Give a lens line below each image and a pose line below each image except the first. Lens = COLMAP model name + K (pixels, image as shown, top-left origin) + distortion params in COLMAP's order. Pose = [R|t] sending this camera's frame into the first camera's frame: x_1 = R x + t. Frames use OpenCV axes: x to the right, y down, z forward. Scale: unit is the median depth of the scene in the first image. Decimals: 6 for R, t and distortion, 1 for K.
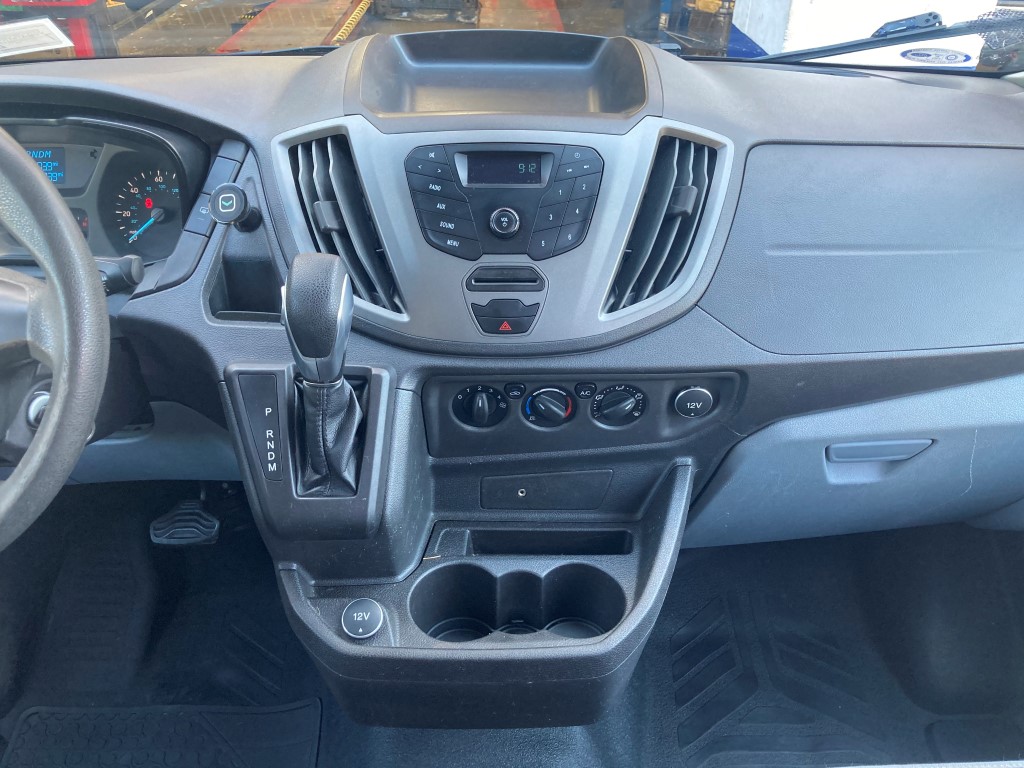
lens RADIAL K [[849.7, 0, 512.0], [0, 849.7, 384.0], [0, 0, 1]] dist [-0.016968, -0.011379]
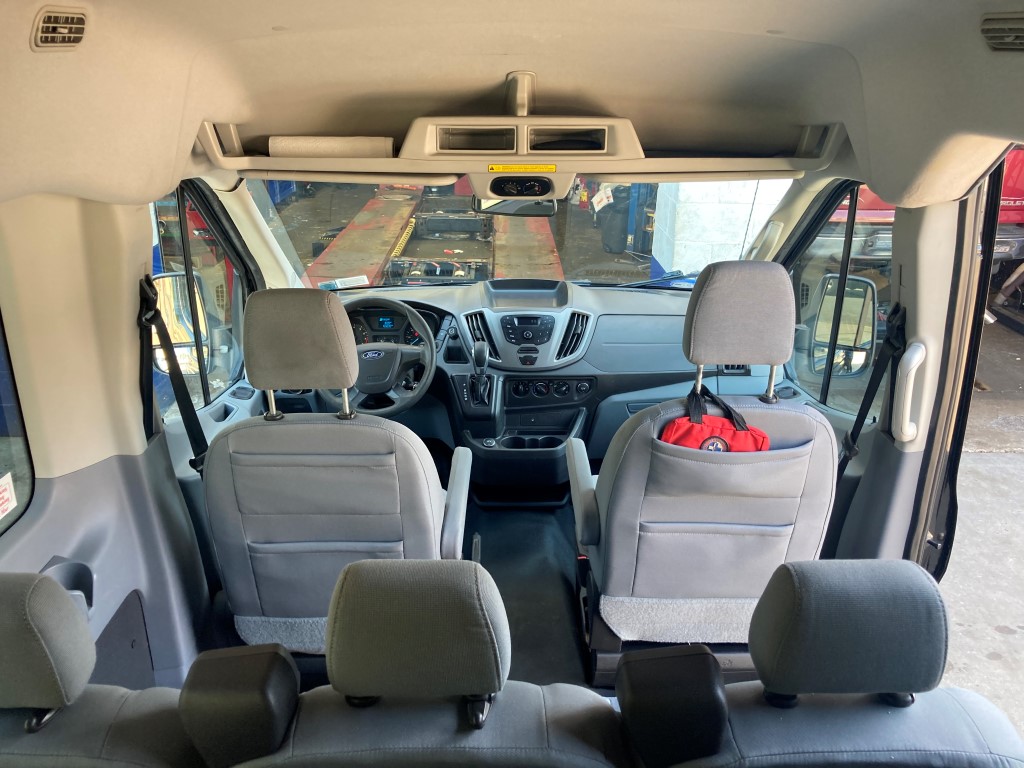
lens RADIAL K [[849.7, 0, 512.0], [0, 849.7, 384.0], [0, 0, 1]] dist [-0.016968, -0.011379]
pose [[0.999979, -0.005713, -0.003049, -0.064183], [0.004922, 0.976492, -0.215500, 0.774477], [0.004209, 0.215480, 0.976499, -2.442709]]
